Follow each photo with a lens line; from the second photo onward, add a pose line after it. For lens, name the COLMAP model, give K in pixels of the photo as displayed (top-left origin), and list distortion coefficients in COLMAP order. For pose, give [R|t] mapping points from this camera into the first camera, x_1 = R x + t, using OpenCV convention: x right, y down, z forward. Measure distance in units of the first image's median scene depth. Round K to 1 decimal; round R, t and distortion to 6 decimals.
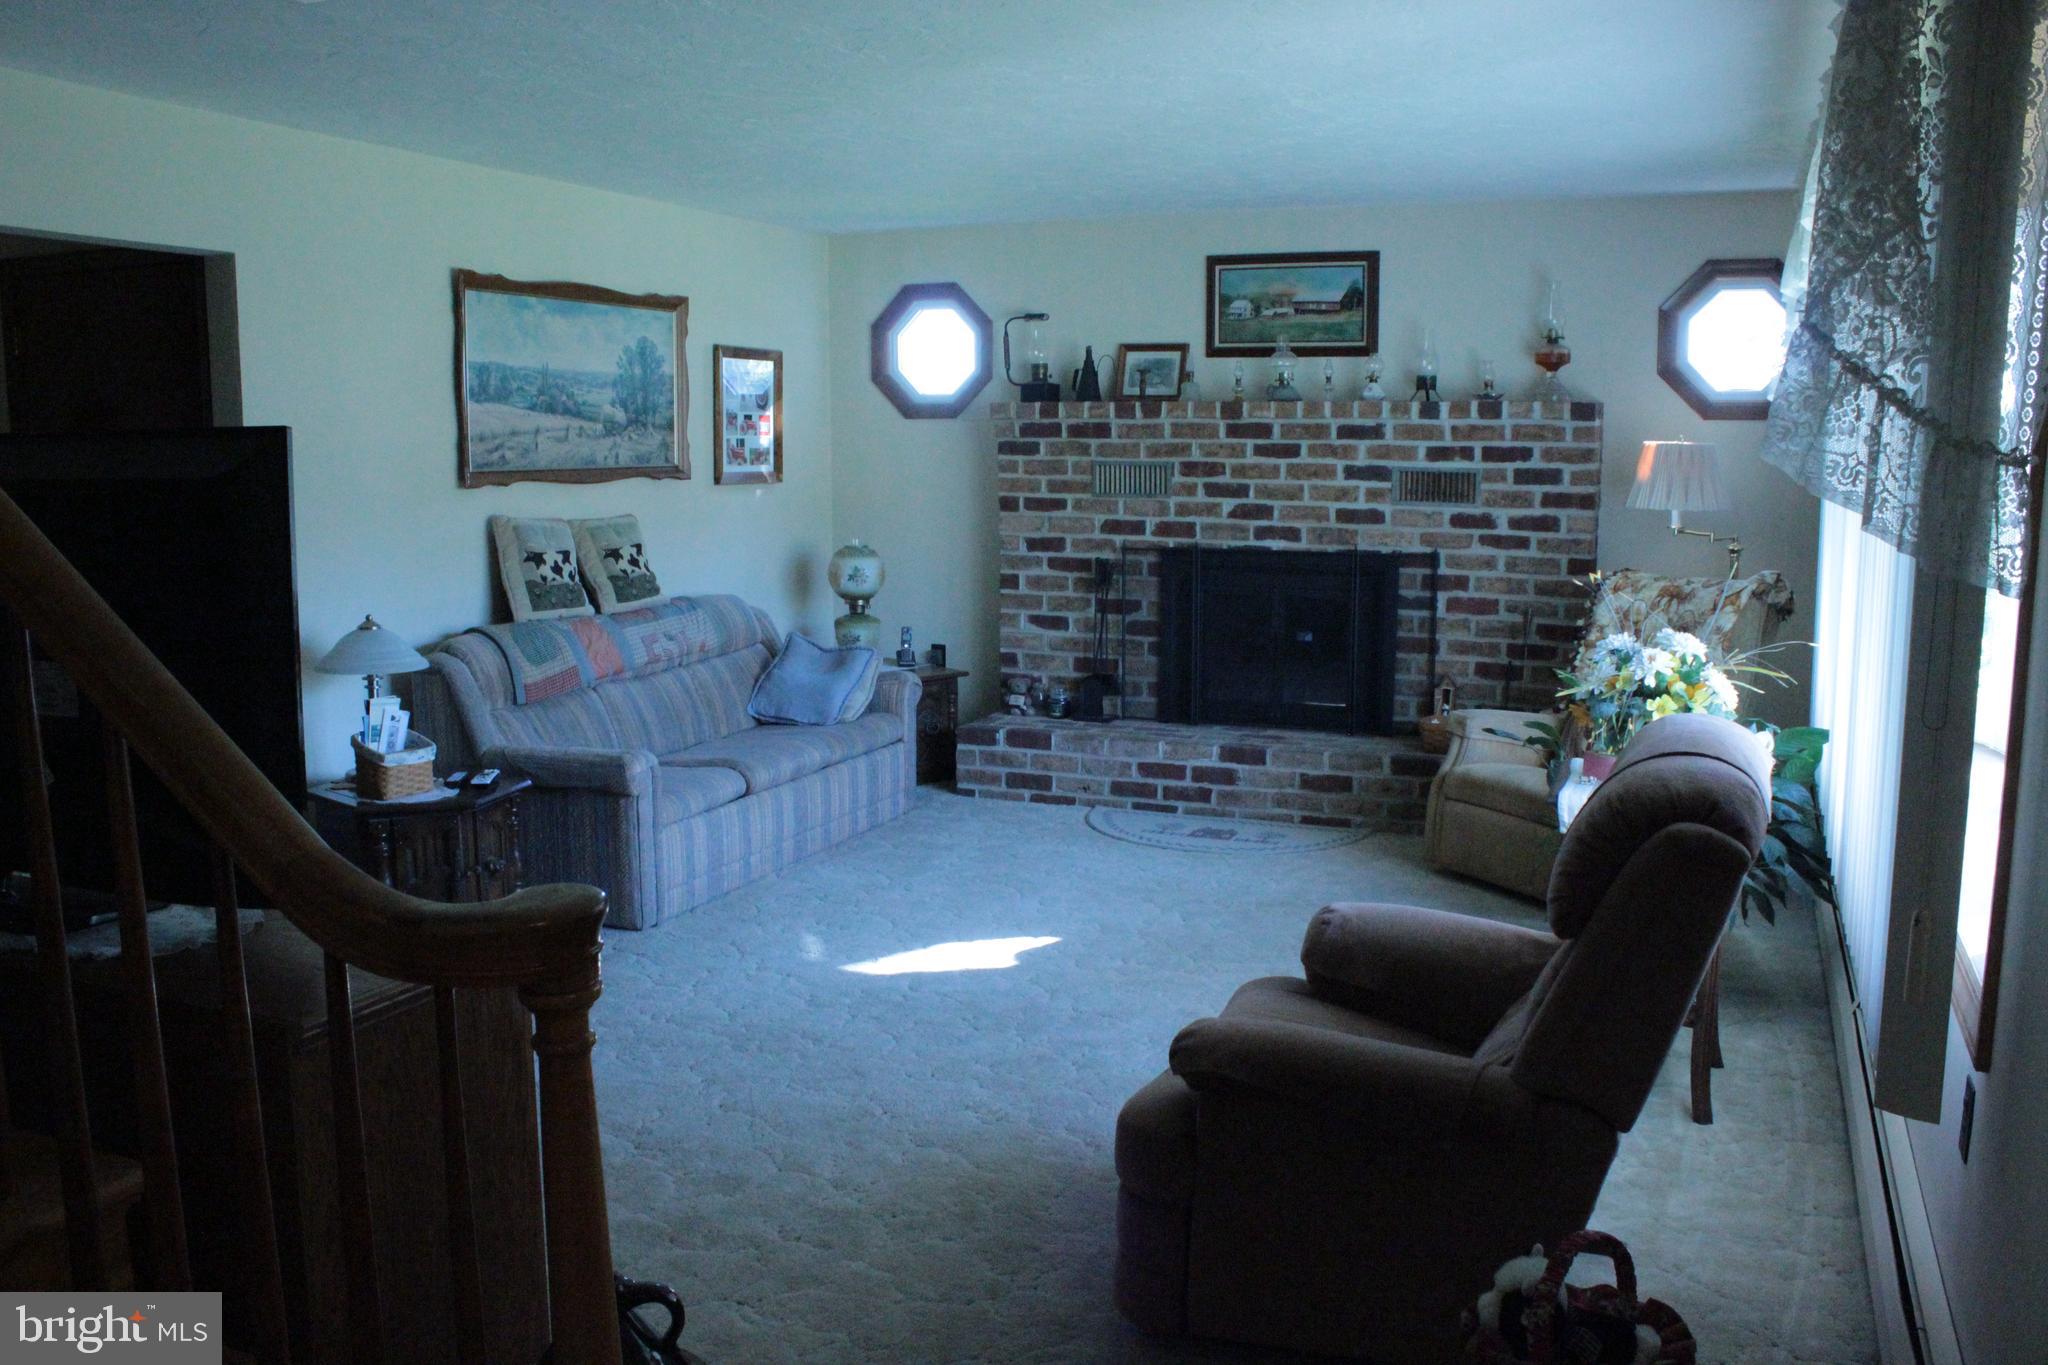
lens RADIAL K [[1710.7, 0, 1028.1], [0, 1710.7, 693.2], [0, 0, 1]] dist [-0.141589, 0.091935]
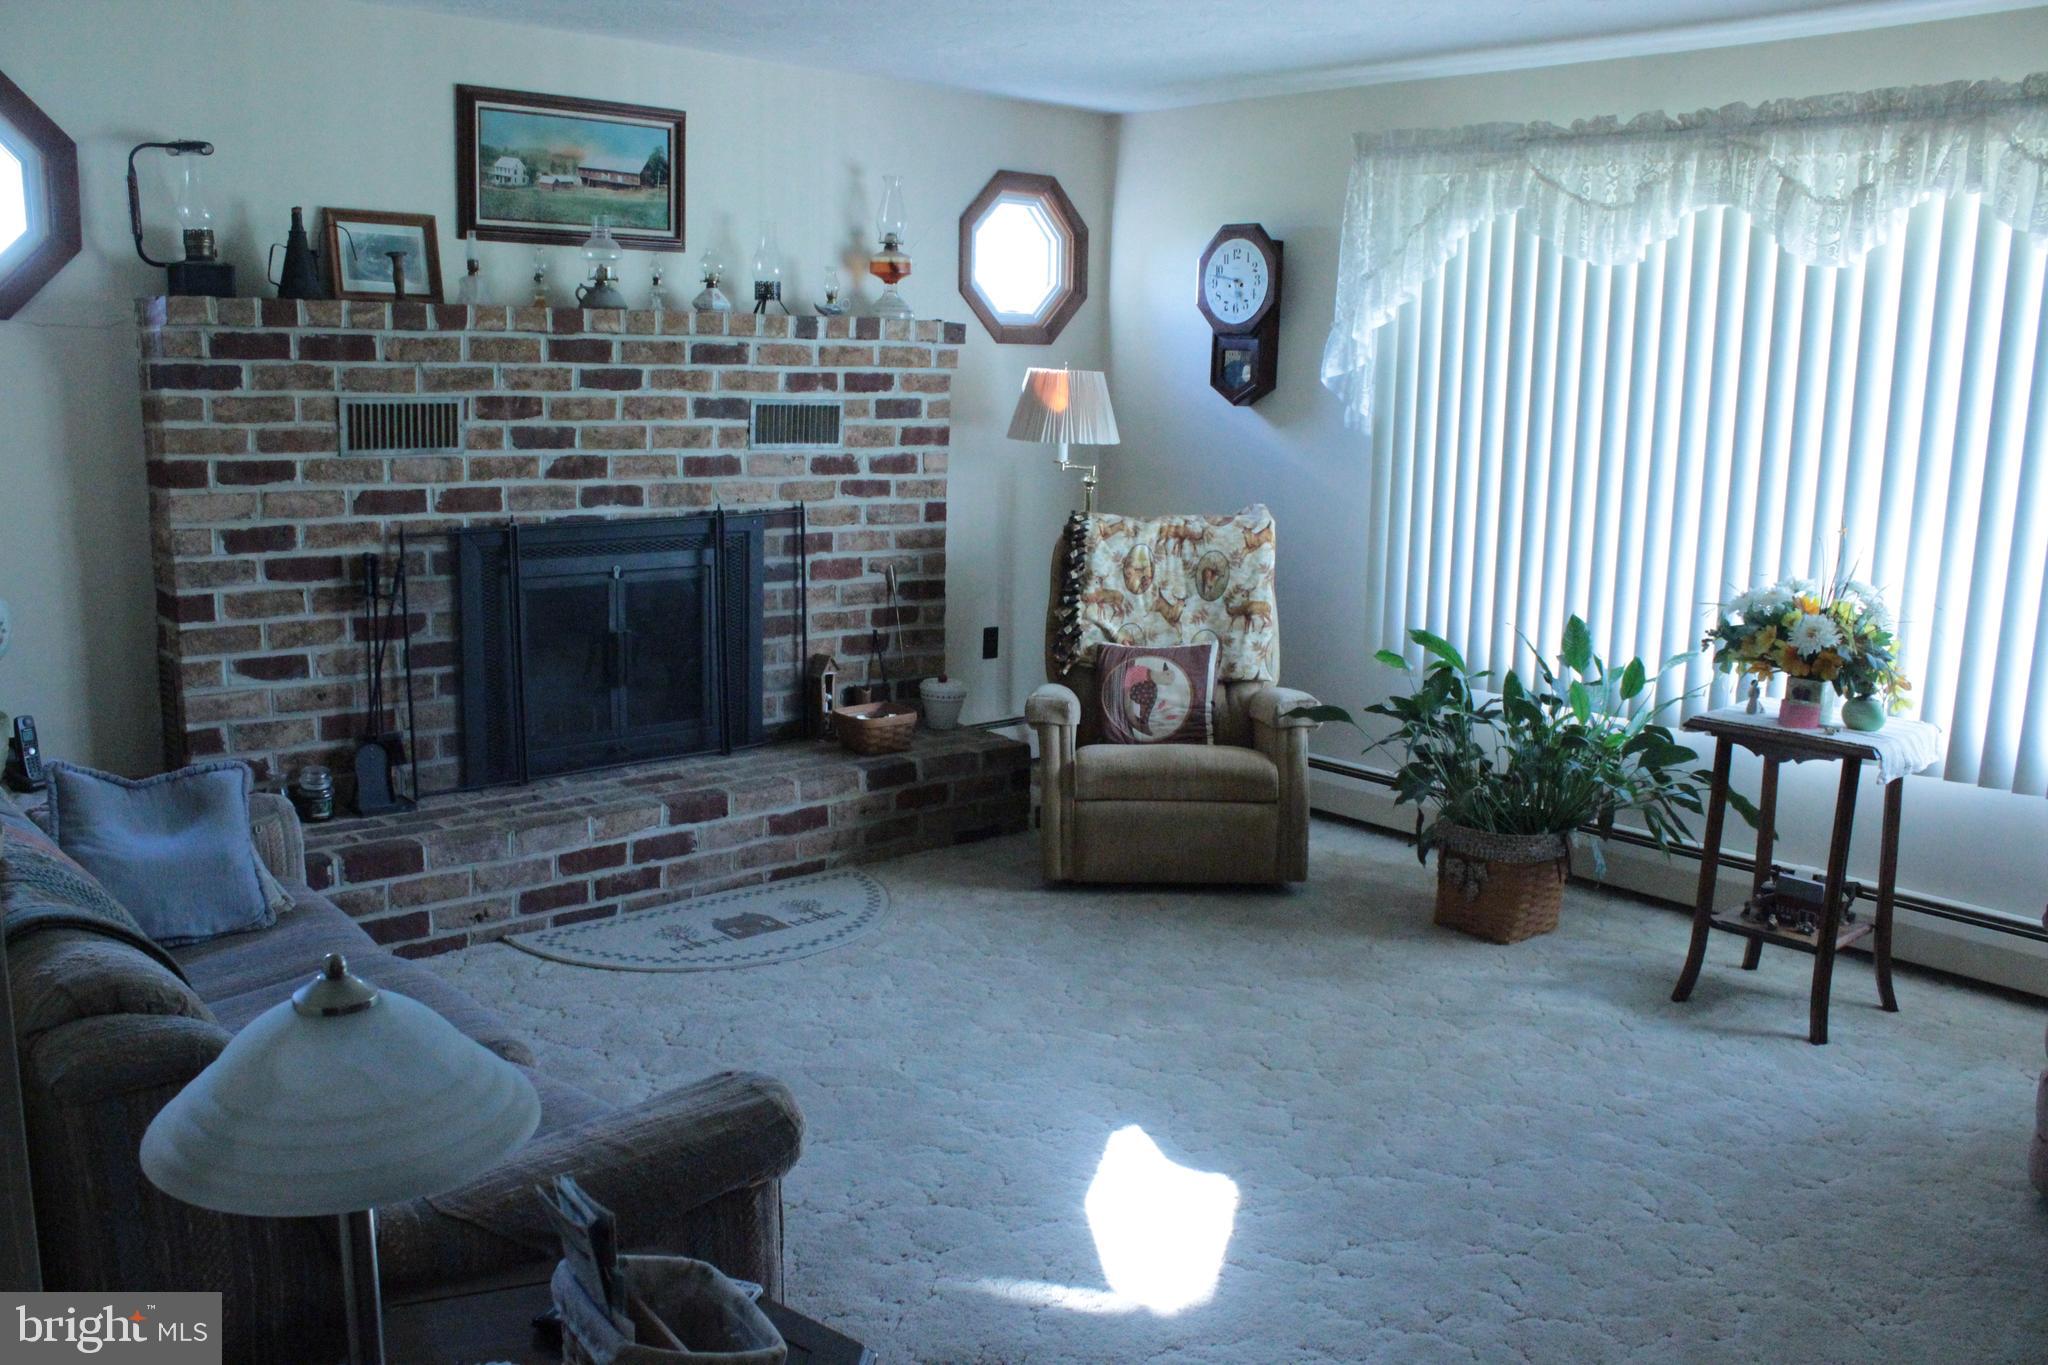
lens RADIAL K [[1710.7, 0, 1033.9], [0, 1710.7, 686.9], [0, 0, 1]] dist [-0.141589, 0.091935]
pose [[0.432632, -0.156700, 0.887848, -0.421712], [0.110050, 0.986594, 0.120502, -0.081573], [-0.894829, 0.045575, 0.444077, 0.536137]]
